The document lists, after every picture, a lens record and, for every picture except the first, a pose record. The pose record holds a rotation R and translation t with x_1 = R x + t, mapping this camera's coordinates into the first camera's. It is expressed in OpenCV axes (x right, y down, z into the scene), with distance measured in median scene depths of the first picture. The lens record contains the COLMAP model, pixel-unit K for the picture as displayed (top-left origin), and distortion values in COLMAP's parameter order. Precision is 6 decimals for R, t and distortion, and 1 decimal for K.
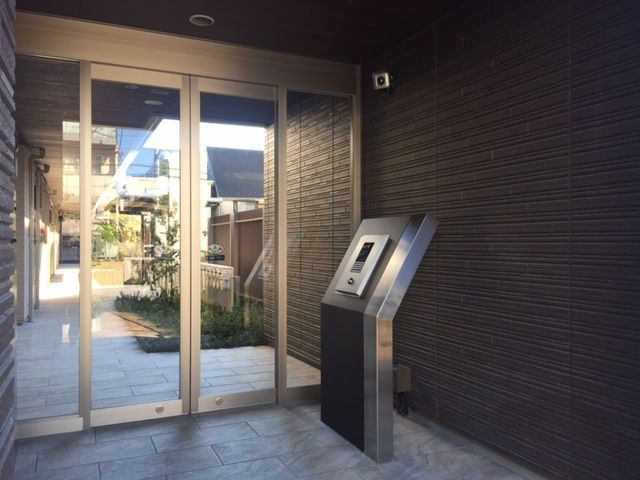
lens RADIAL K [[552.8, 0, 320.0], [0, 552.8, 240.0], [0, 0, 1]] dist [0.013084, 0.000212]
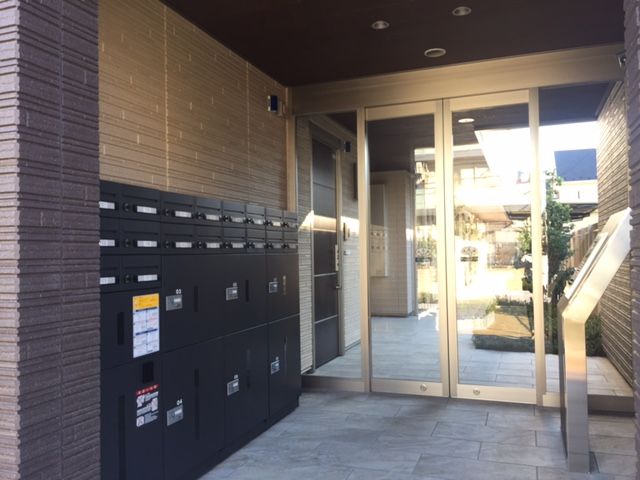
lens RADIAL K [[552.8, 0, 320.0], [0, 552.8, 240.0], [0, 0, 1]] dist [0.013084, 0.000212]
pose [[0.725229, -0.017169, -0.688293, 0.407403], [0.006949, 0.999821, -0.017617, 0.013327], [0.688472, 0.007993, 0.725219, -0.002301]]
